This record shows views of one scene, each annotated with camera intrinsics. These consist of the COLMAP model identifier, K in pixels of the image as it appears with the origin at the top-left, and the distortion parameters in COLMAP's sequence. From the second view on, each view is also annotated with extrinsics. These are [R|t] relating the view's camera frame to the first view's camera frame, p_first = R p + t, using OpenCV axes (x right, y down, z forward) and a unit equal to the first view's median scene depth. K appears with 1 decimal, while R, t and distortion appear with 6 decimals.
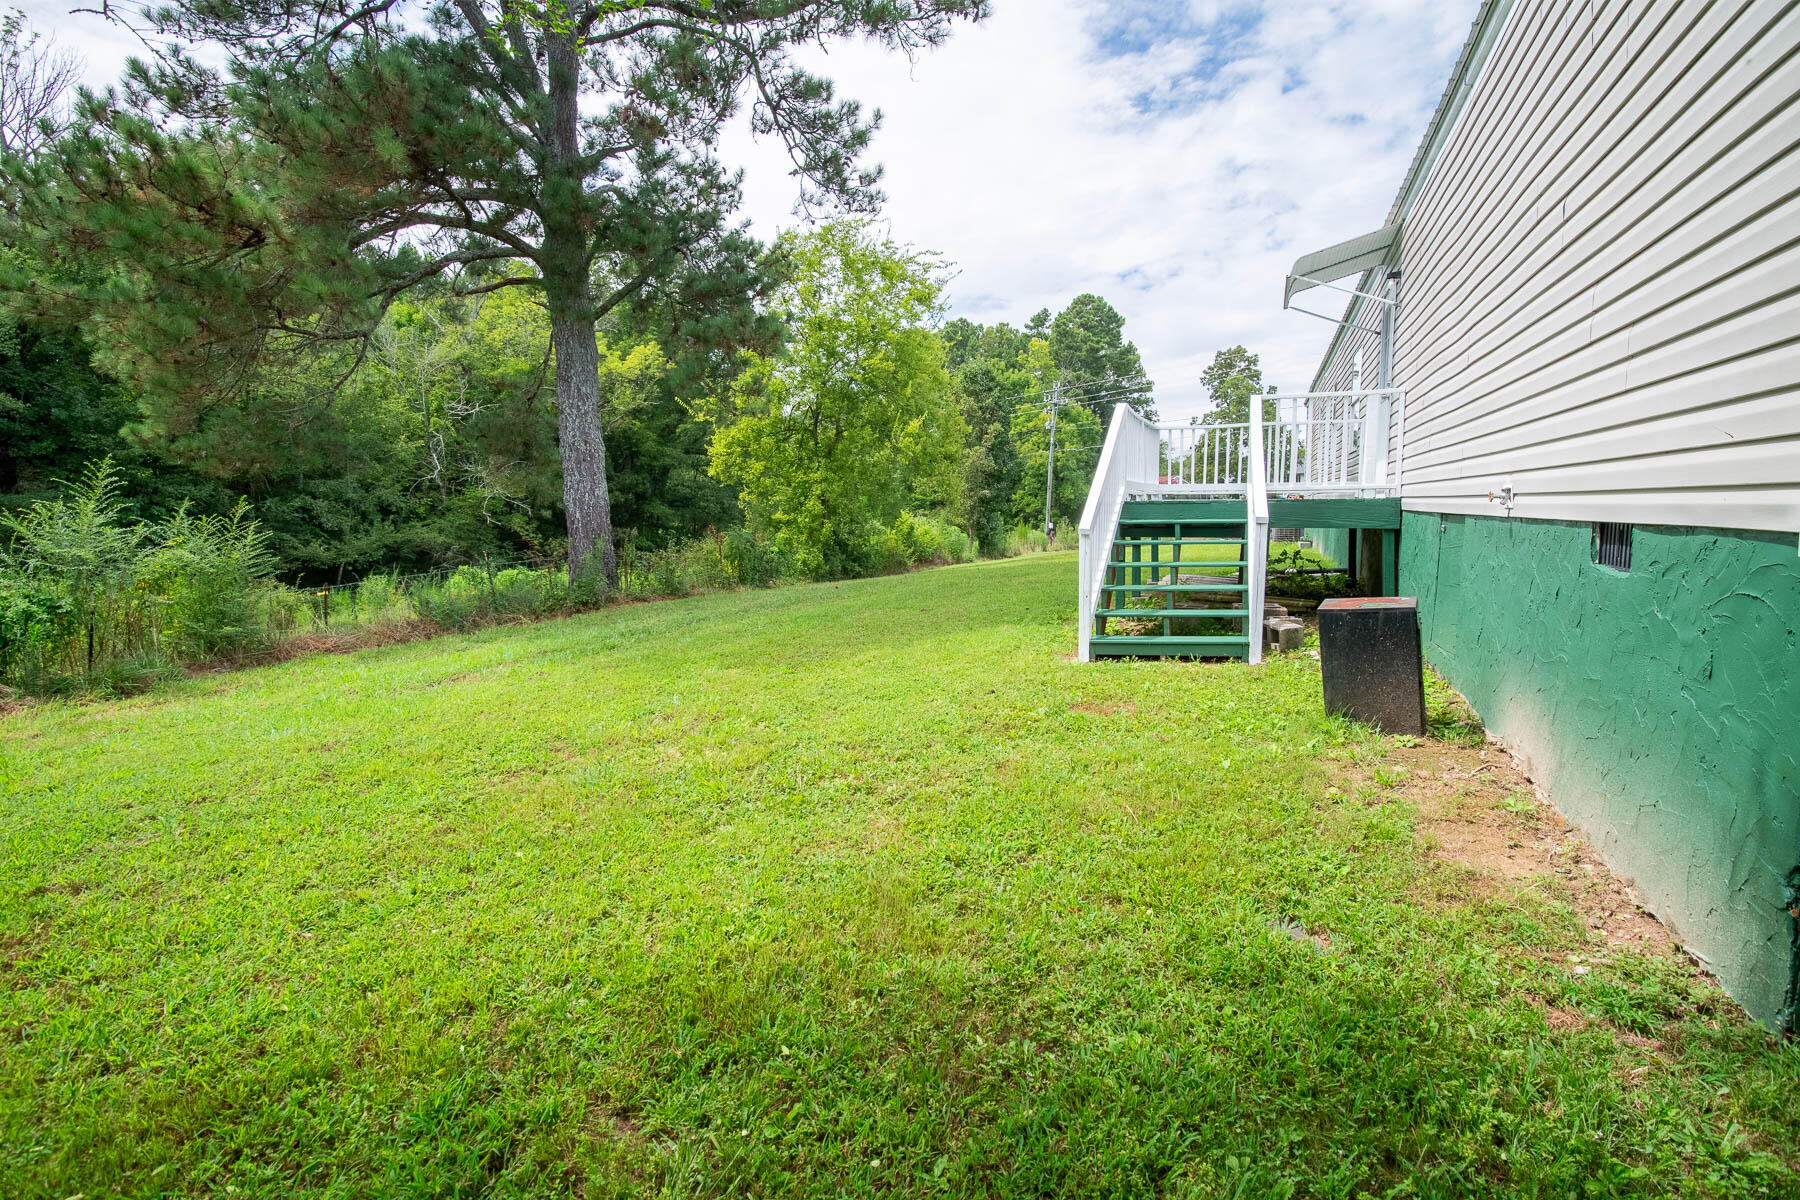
lens RADIAL K [[831.2, 0, 906.4], [0, 831.2, 579.4], [0, 0, 1]] dist [-0.030390, -0.006105]
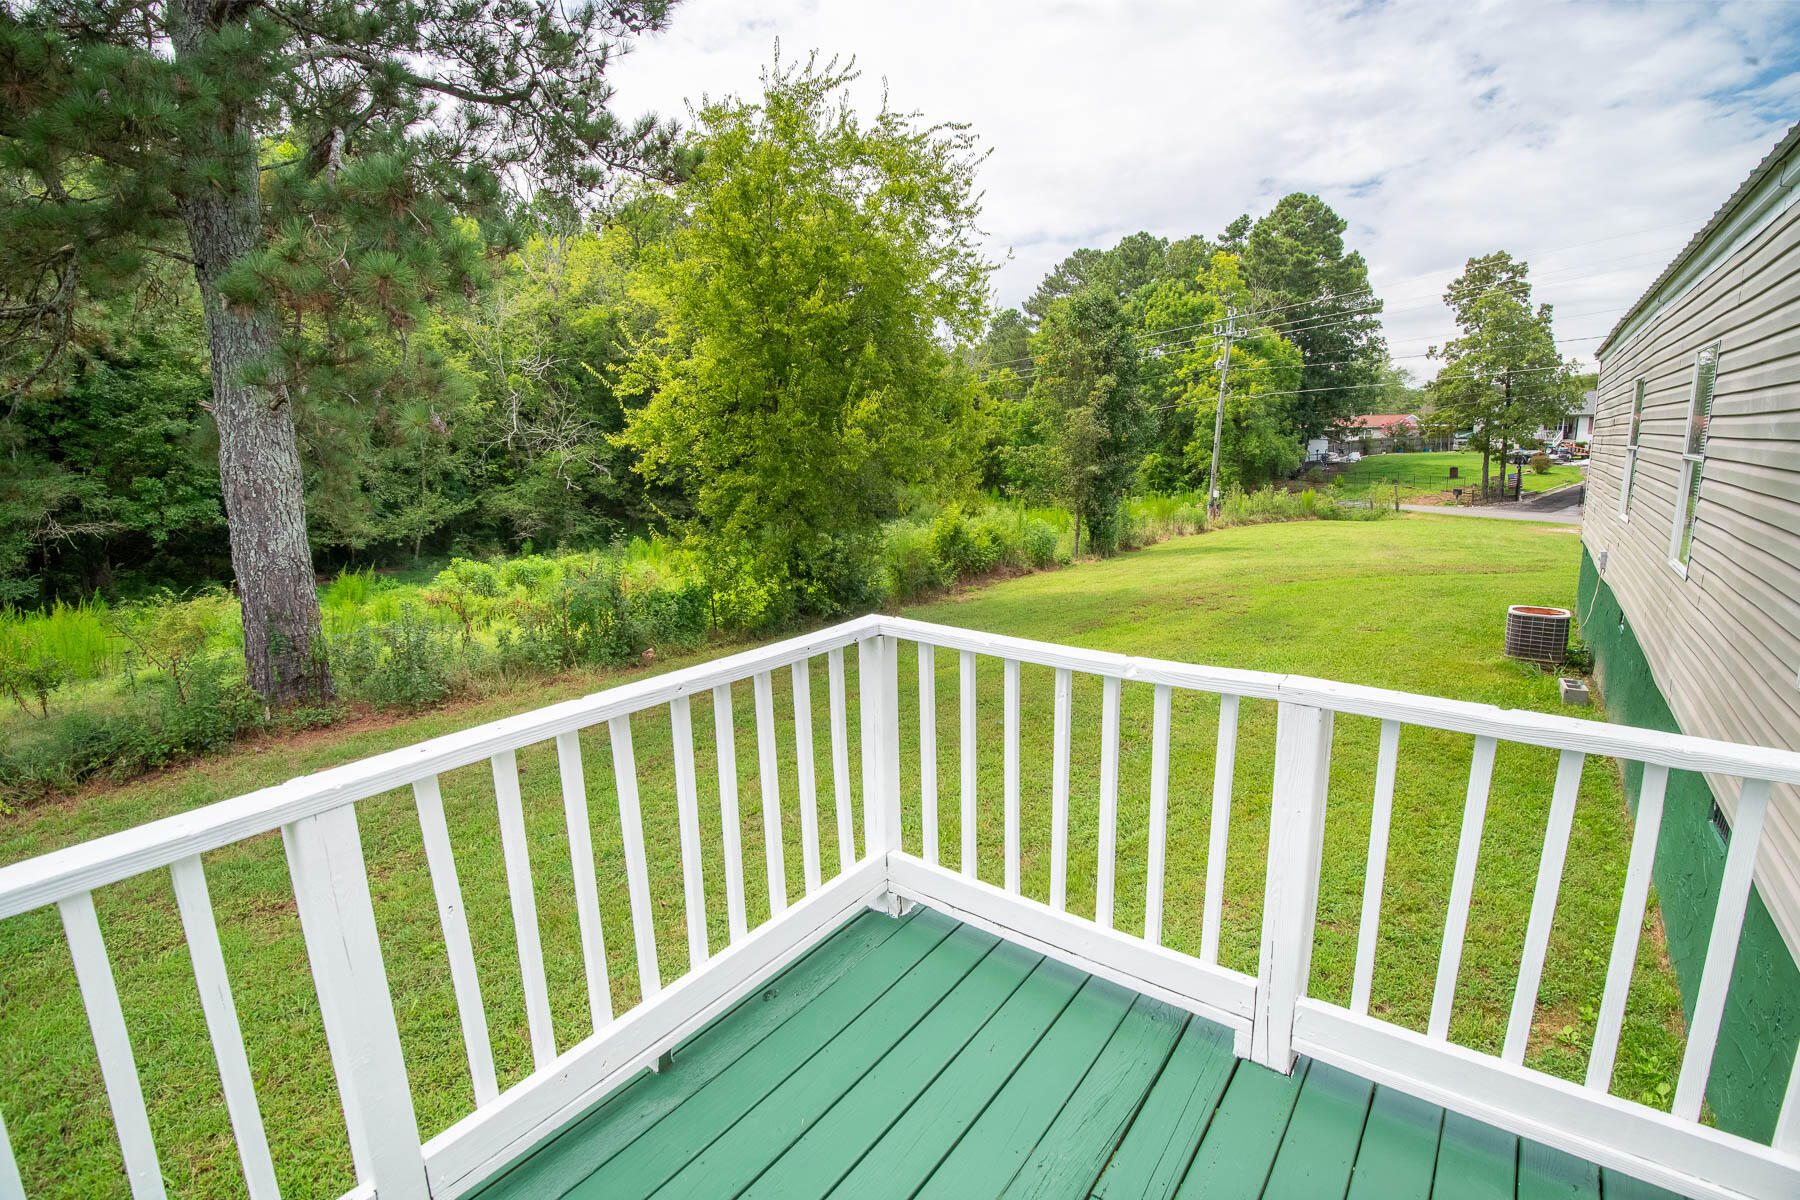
lens RADIAL K [[831.2, 0, 906.4], [0, 831.2, 579.4], [0, 0, 1]] dist [-0.030390, -0.006105]
pose [[0.971130, 0.037976, -0.235508, 0.057068], [-0.018531, 0.996274, 0.084235, -0.033543], [0.237829, -0.077439, 0.968215, 0.120747]]
